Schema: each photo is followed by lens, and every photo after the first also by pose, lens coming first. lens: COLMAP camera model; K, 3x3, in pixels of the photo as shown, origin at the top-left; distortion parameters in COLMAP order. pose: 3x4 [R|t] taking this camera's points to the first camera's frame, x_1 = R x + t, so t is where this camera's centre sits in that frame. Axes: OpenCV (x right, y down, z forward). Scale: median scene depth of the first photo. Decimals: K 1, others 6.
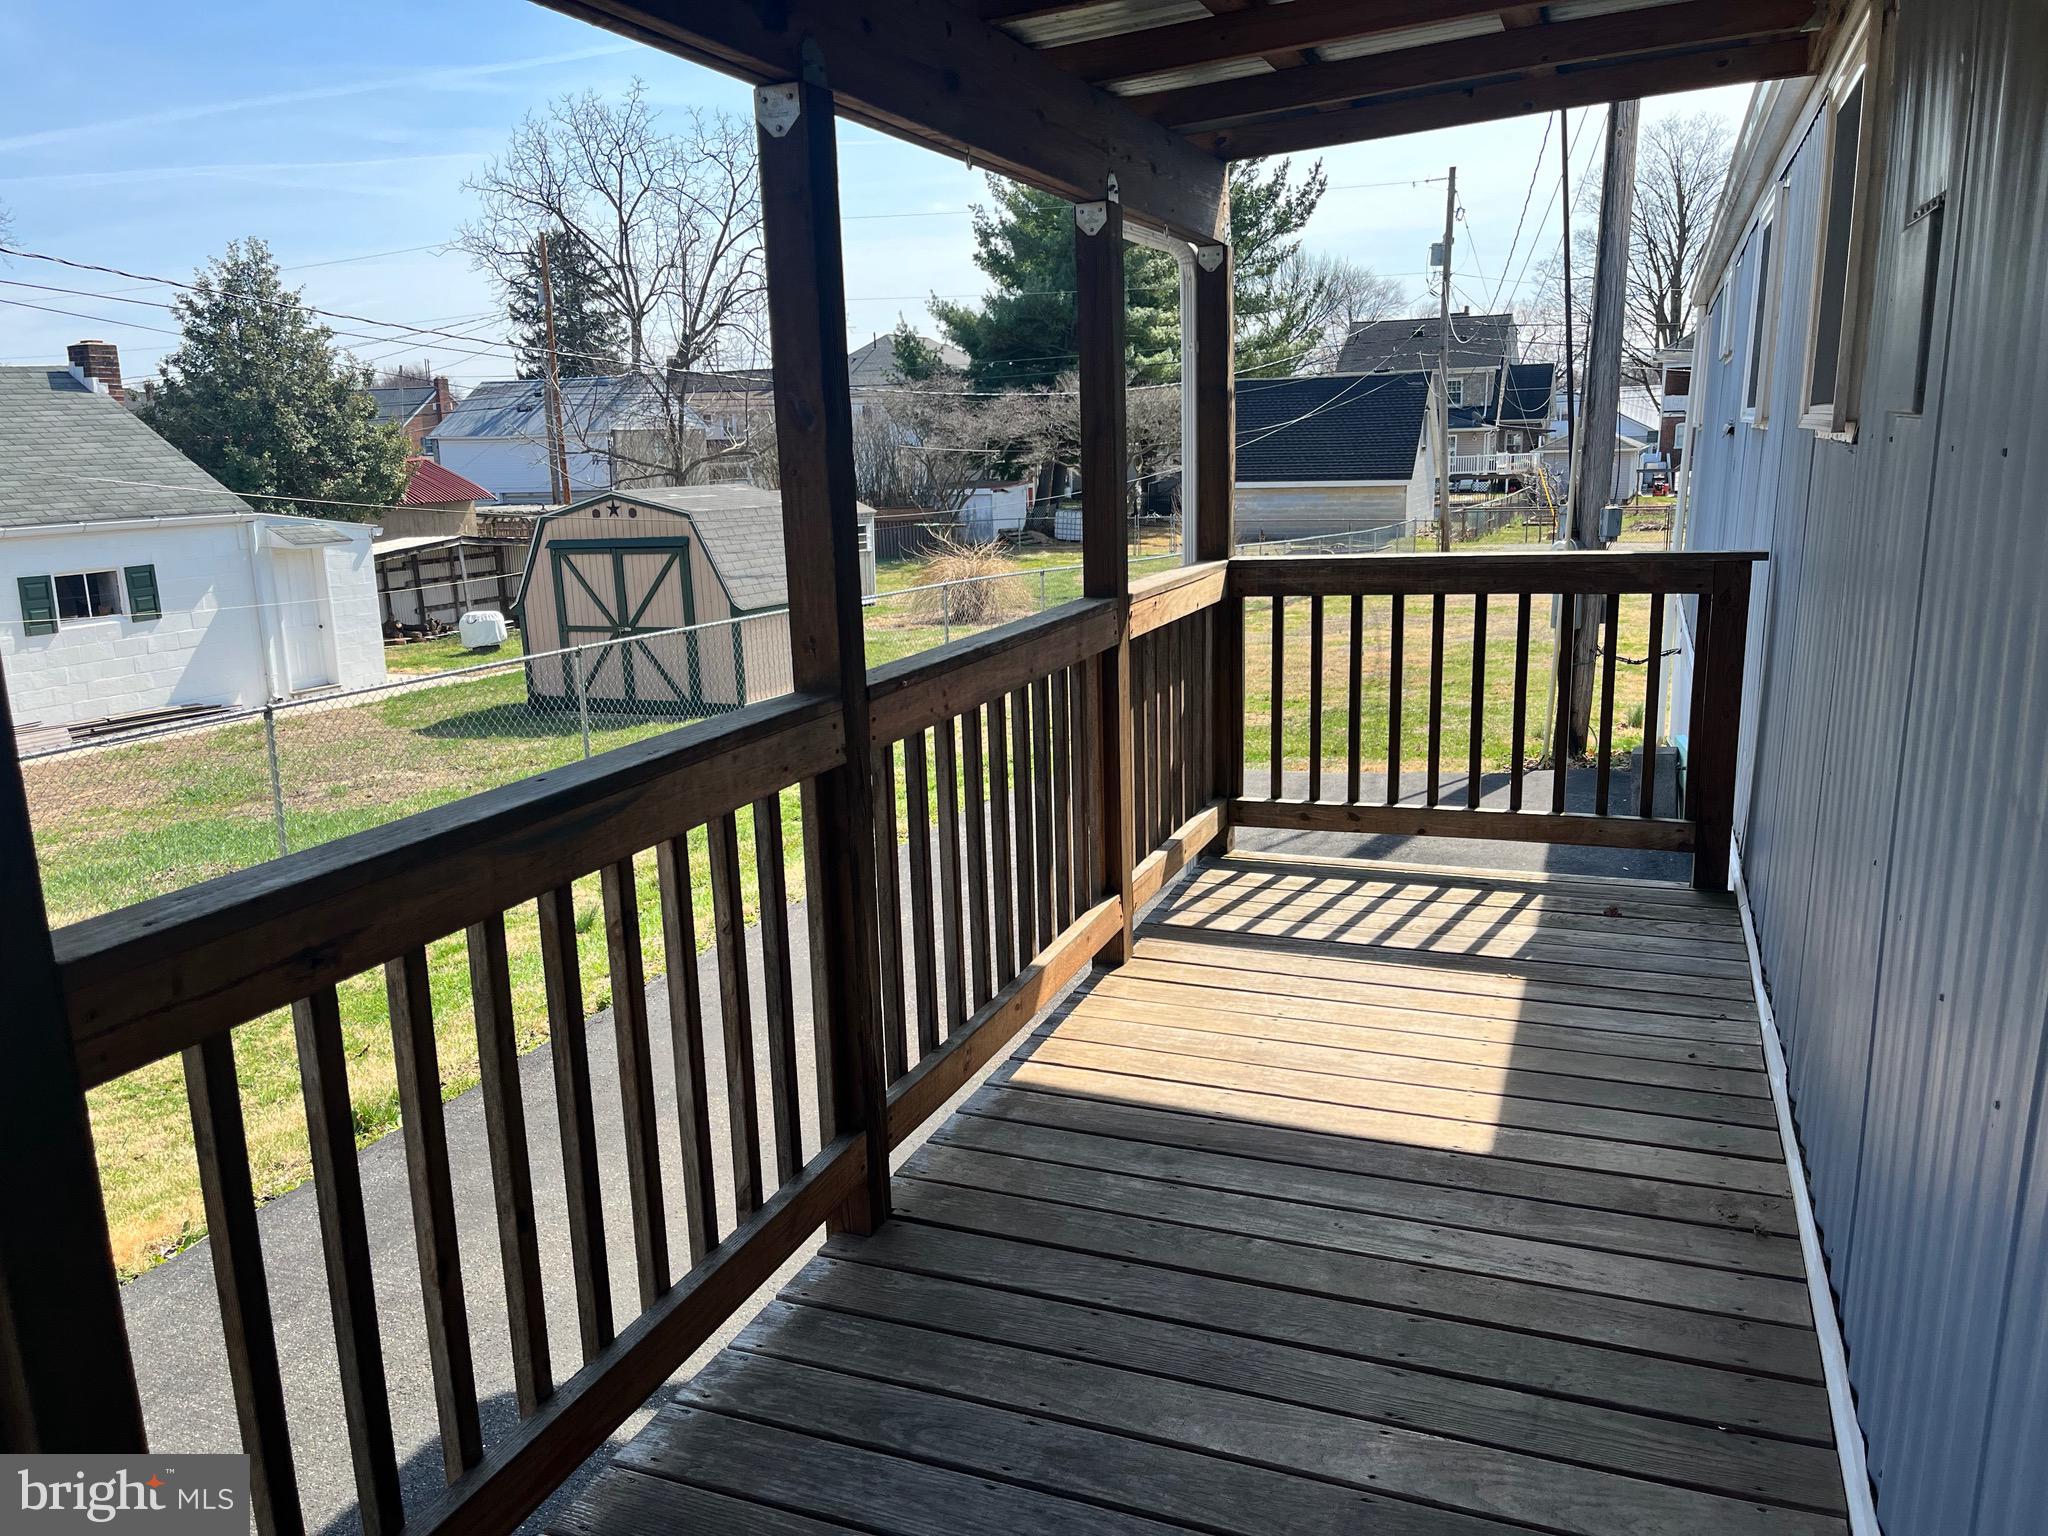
lens RADIAL K [[1540.1, 0, 1024.0], [0, 1540.1, 768.0], [0, 0, 1]] dist [0.001029, -0.005170]
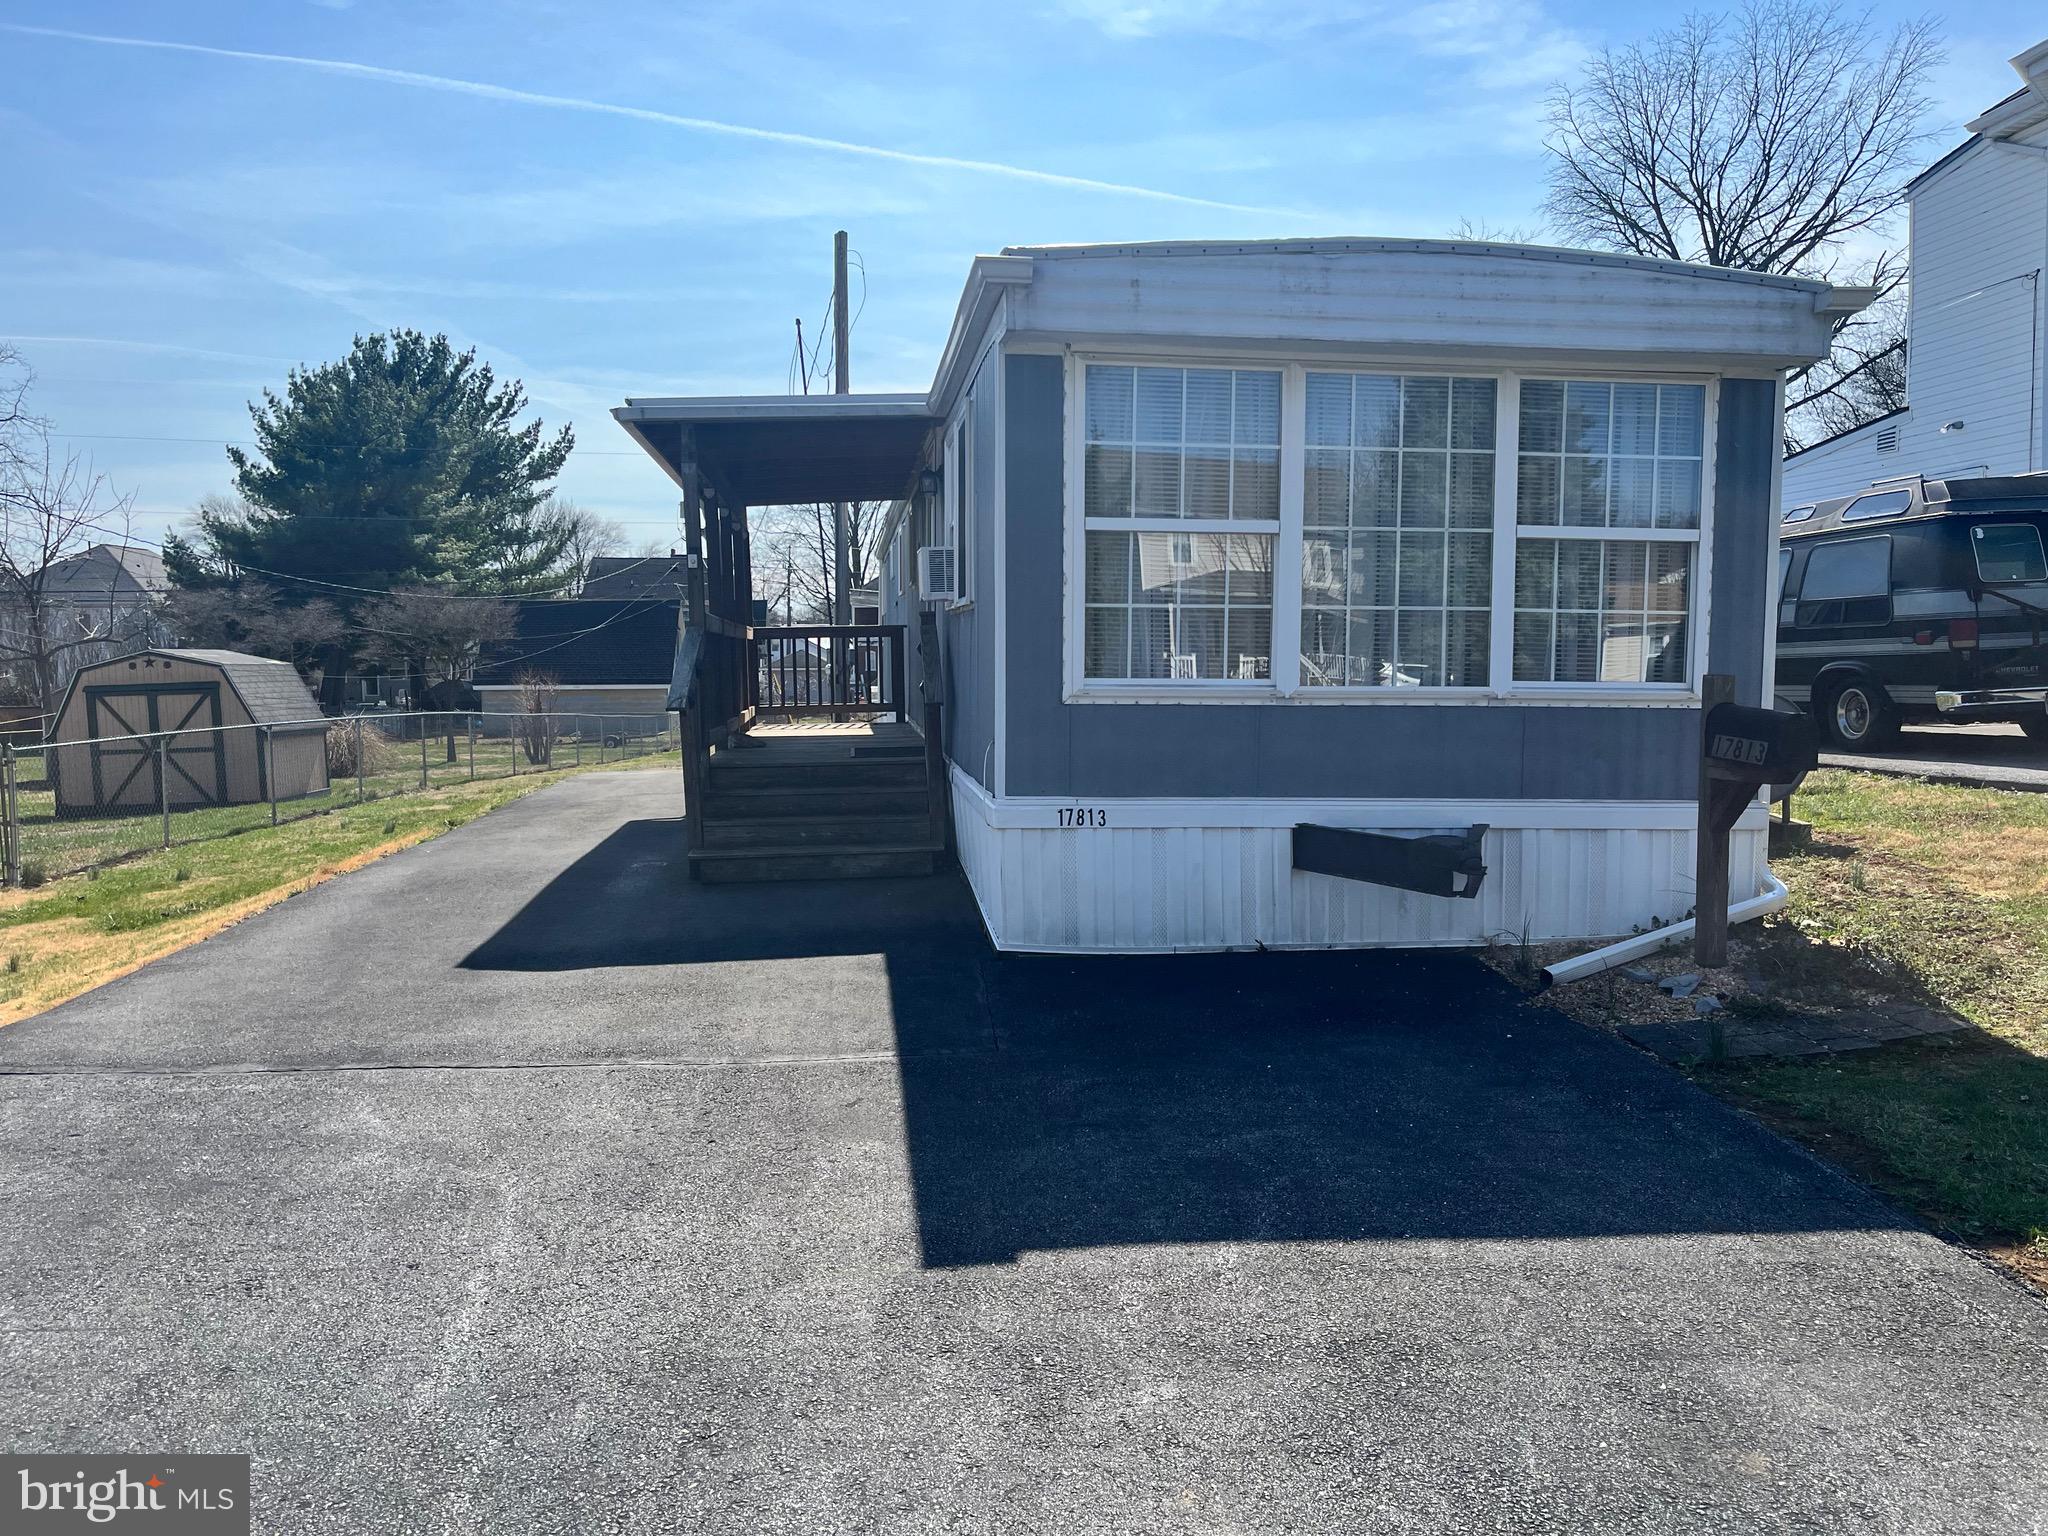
lens RADIAL K [[1540.1, 0, 1024.0], [0, 1540.1, 768.0], [0, 0, 1]] dist [0.001029, -0.005170]
pose [[0.877025, -0.014357, 0.480231, -0.236949], [0.084788, 0.988490, -0.125293, 0.155327], [-0.472904, 0.150603, 0.868148, -0.515835]]
